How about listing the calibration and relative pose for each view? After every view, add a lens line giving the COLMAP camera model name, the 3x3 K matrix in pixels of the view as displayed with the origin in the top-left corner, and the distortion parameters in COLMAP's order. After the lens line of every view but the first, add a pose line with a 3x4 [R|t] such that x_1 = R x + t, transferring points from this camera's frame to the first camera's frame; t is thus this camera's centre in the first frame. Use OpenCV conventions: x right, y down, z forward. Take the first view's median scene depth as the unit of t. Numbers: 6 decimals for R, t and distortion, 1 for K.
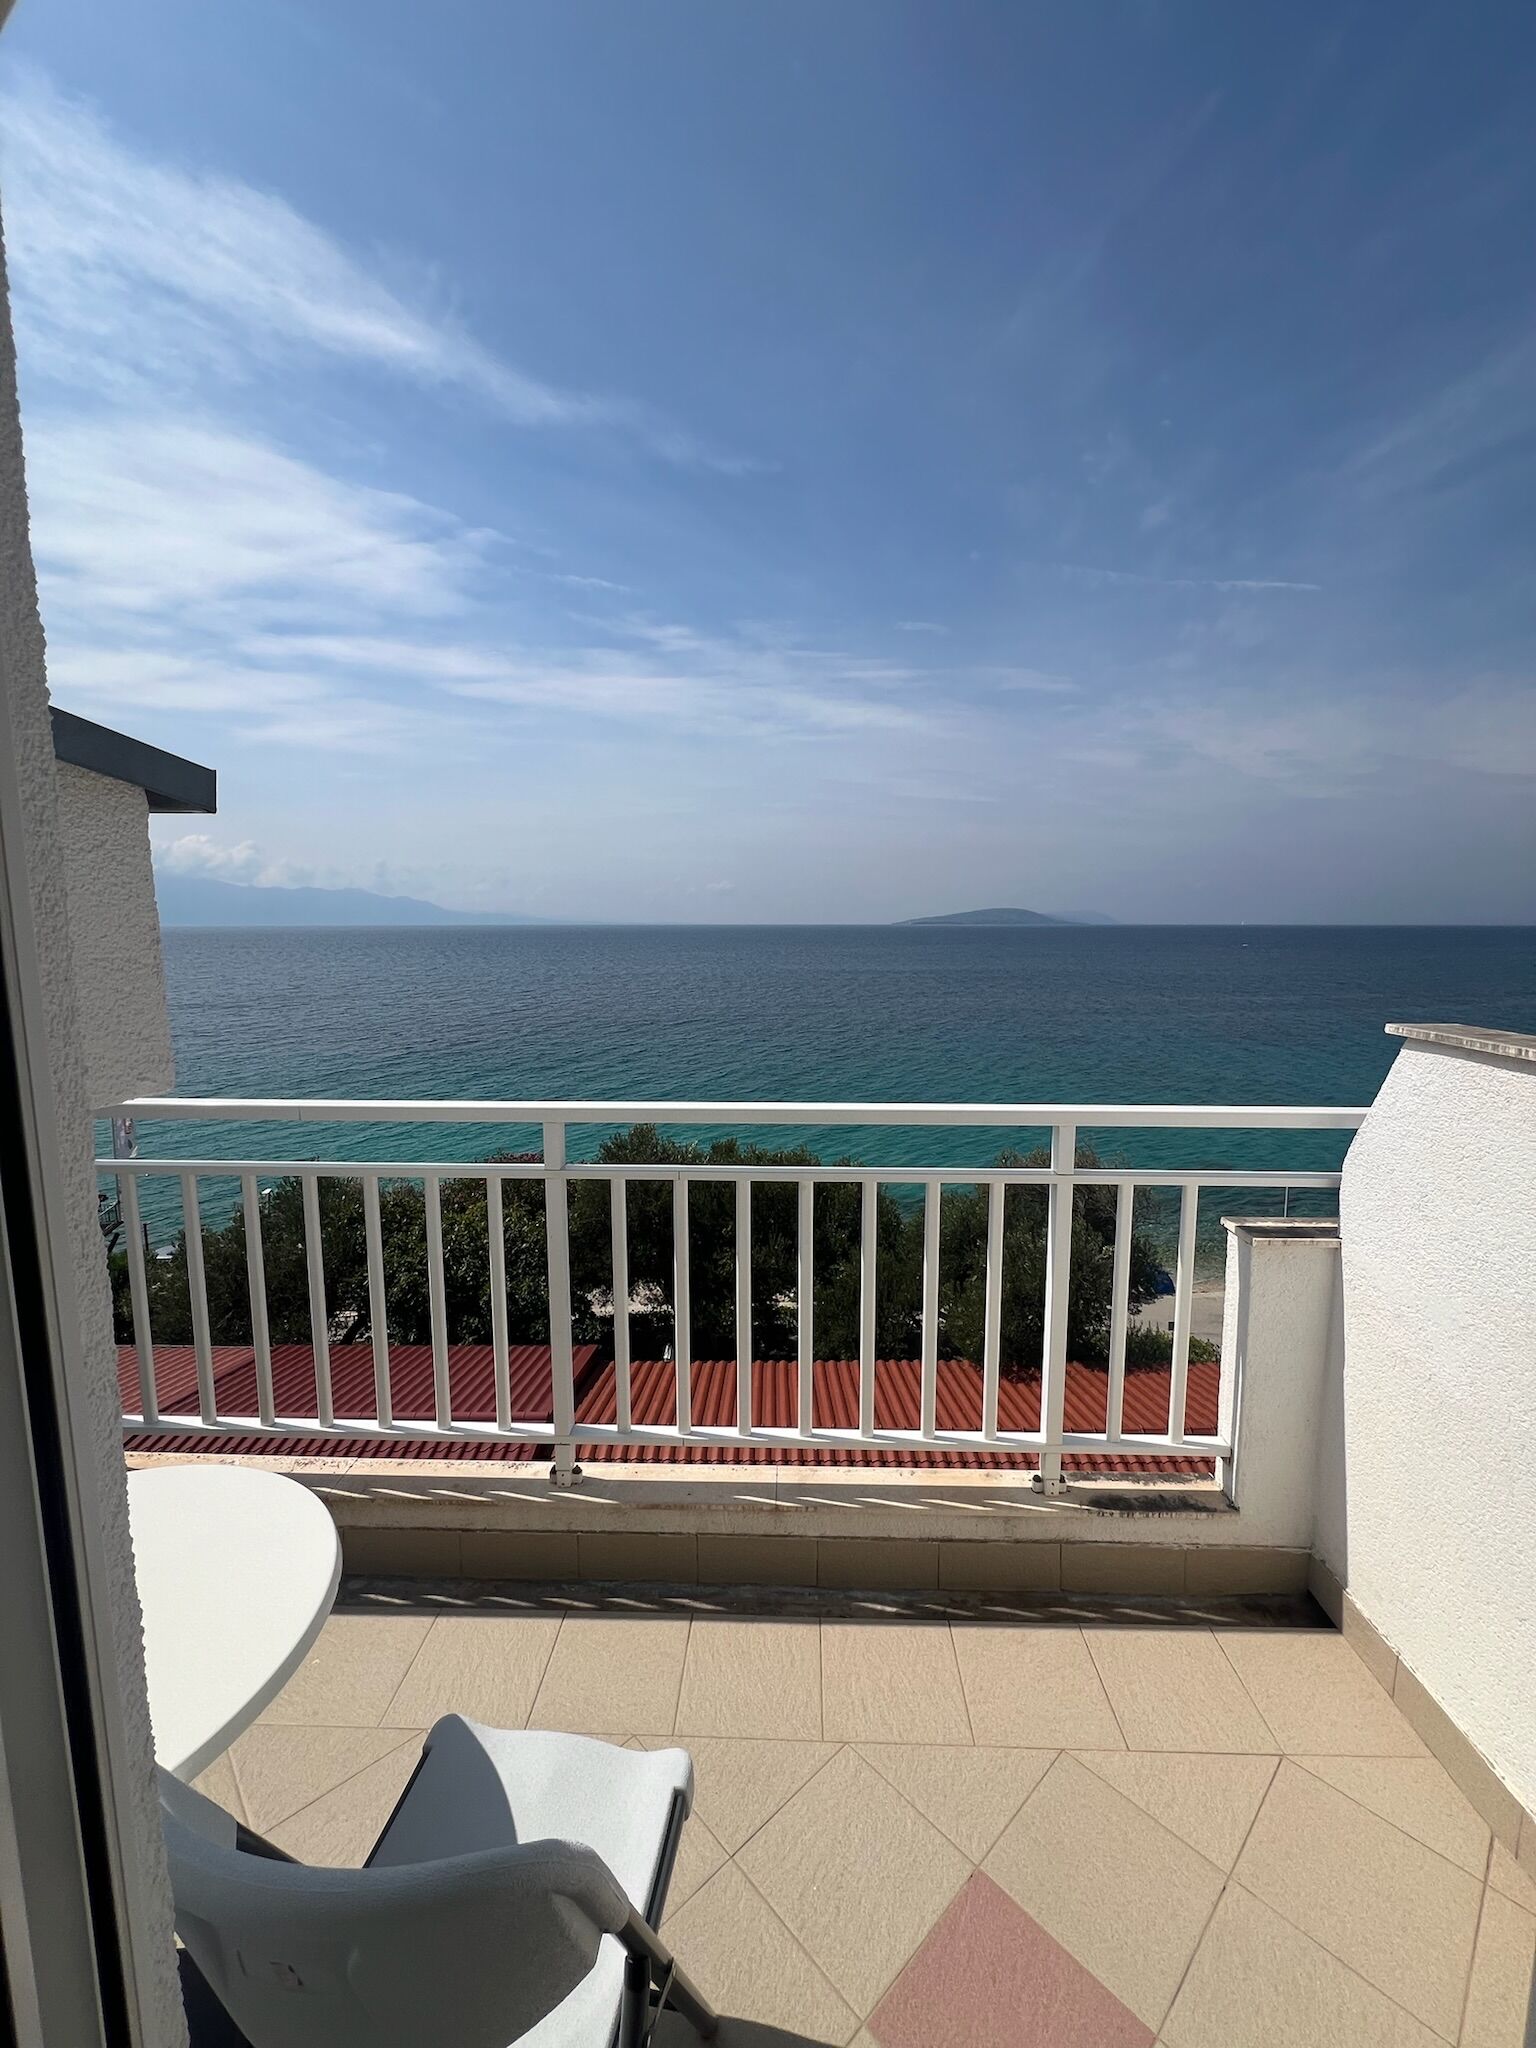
lens RADIAL K [[819.7, 0, 772.7], [0, 819.7, 1019.2], [0, 0, 1]] dist [-0.006496, 0.002233]
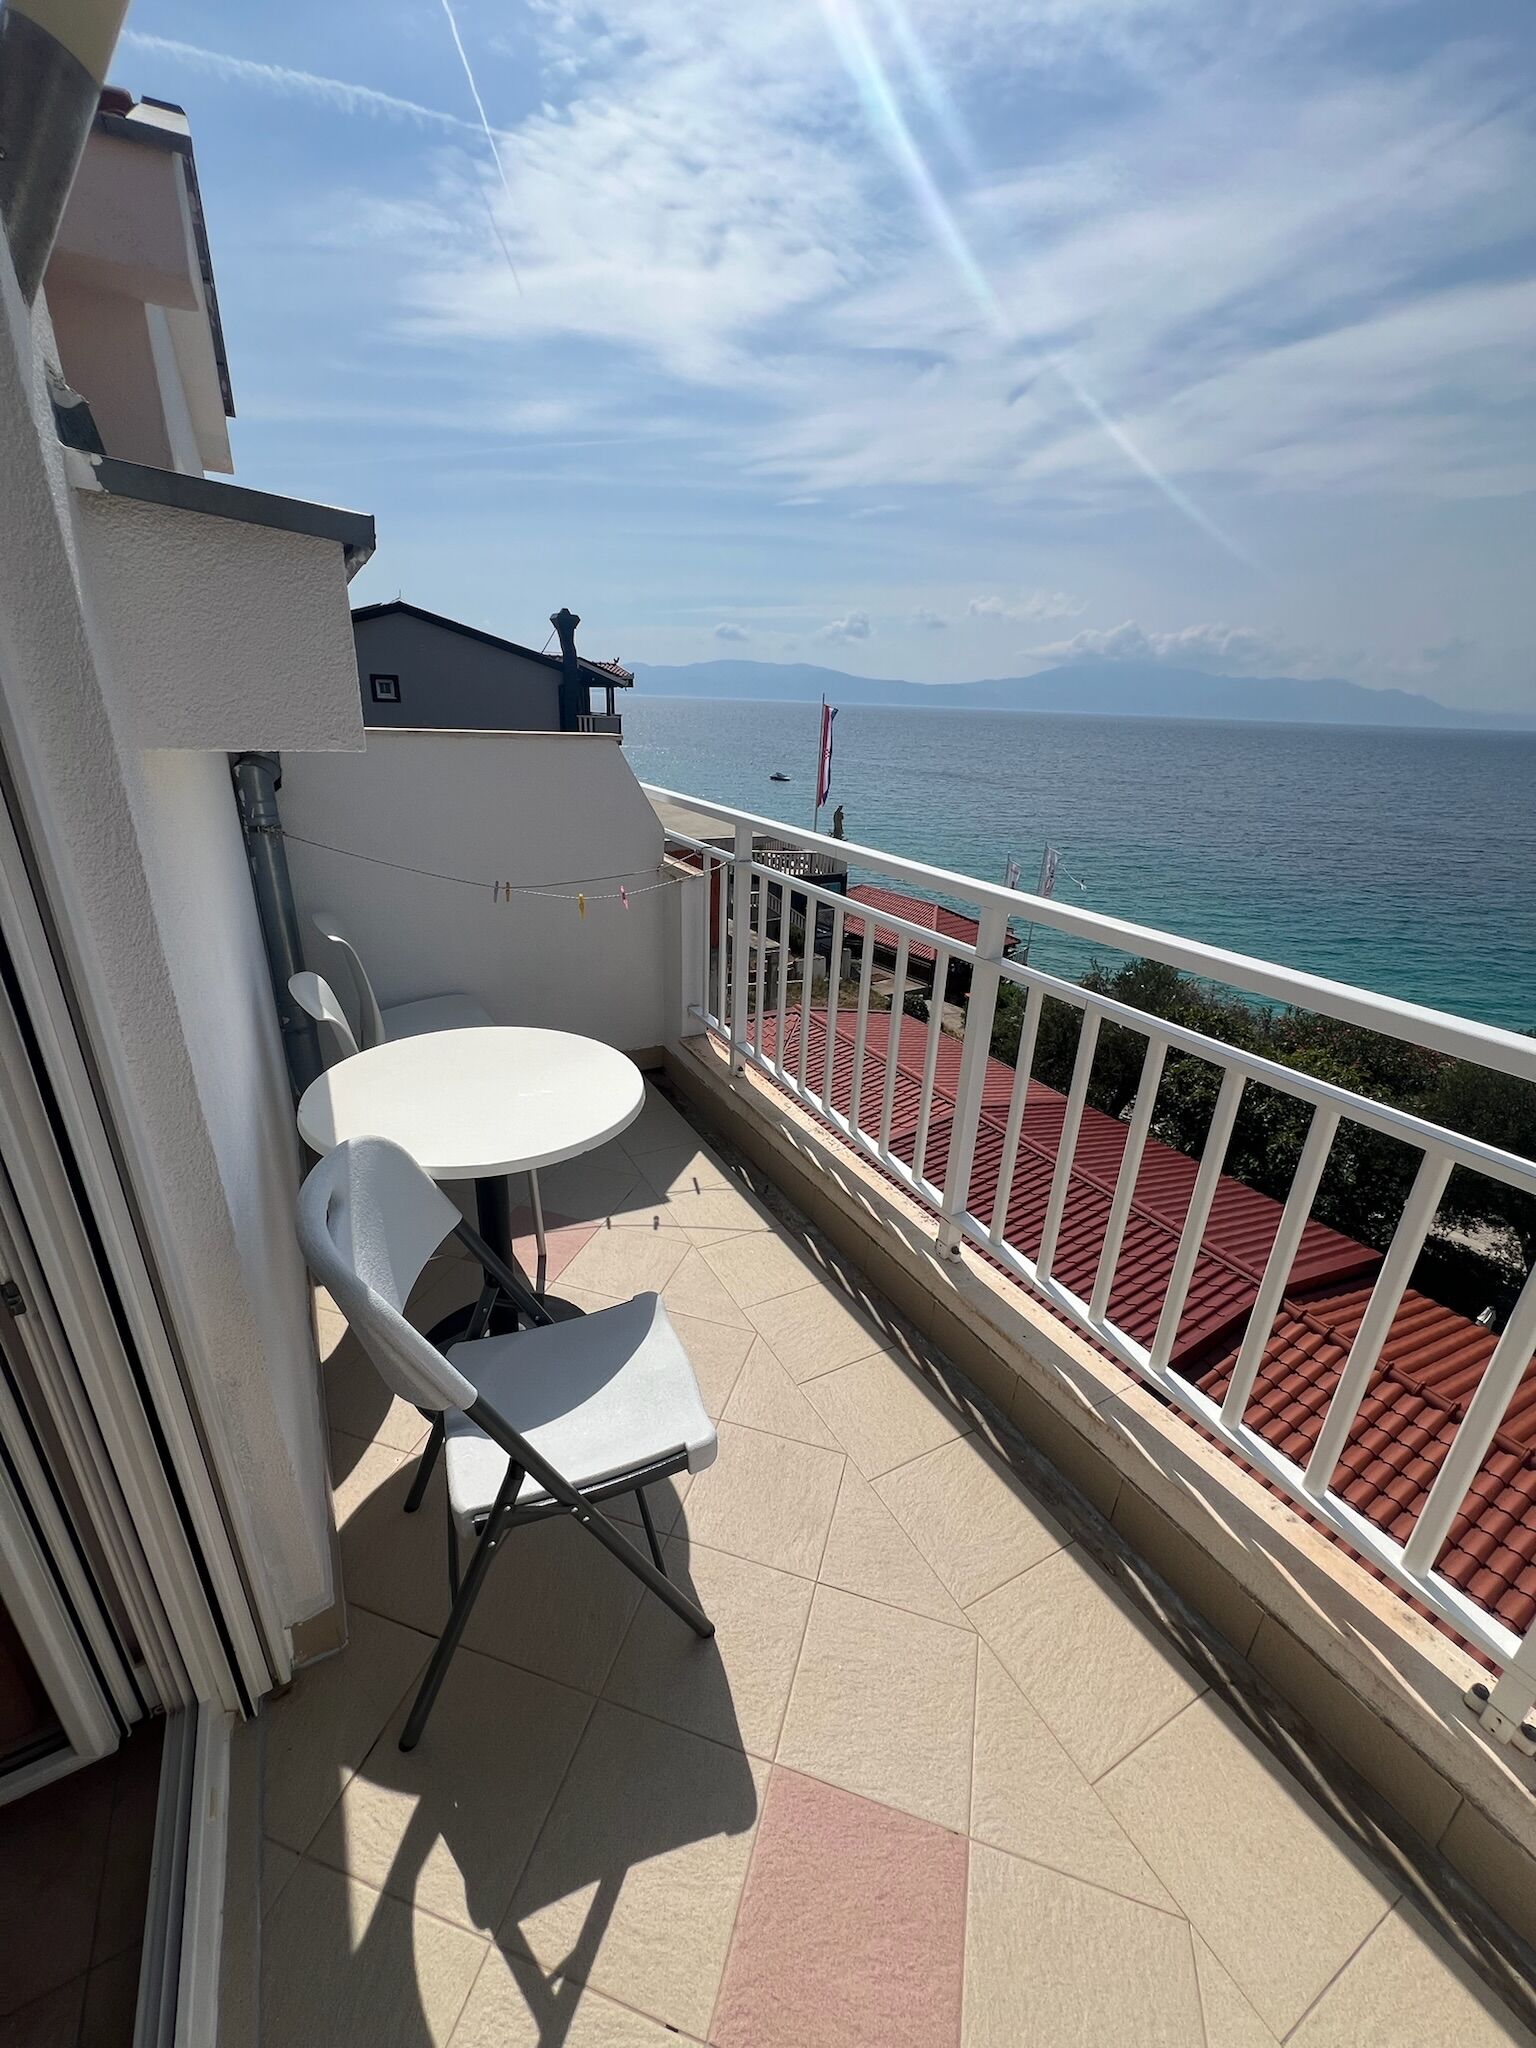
lens RADIAL K [[819.7, 0, 772.7], [0, 819.7, 1019.2], [0, 0, 1]] dist [-0.006496, 0.002233]
pose [[0.511075, 0.328106, -0.794448, 0.375091], [-0.133347, 0.943351, 0.303820, -0.006059], [0.849129, -0.049338, 0.525876, 0.284661]]
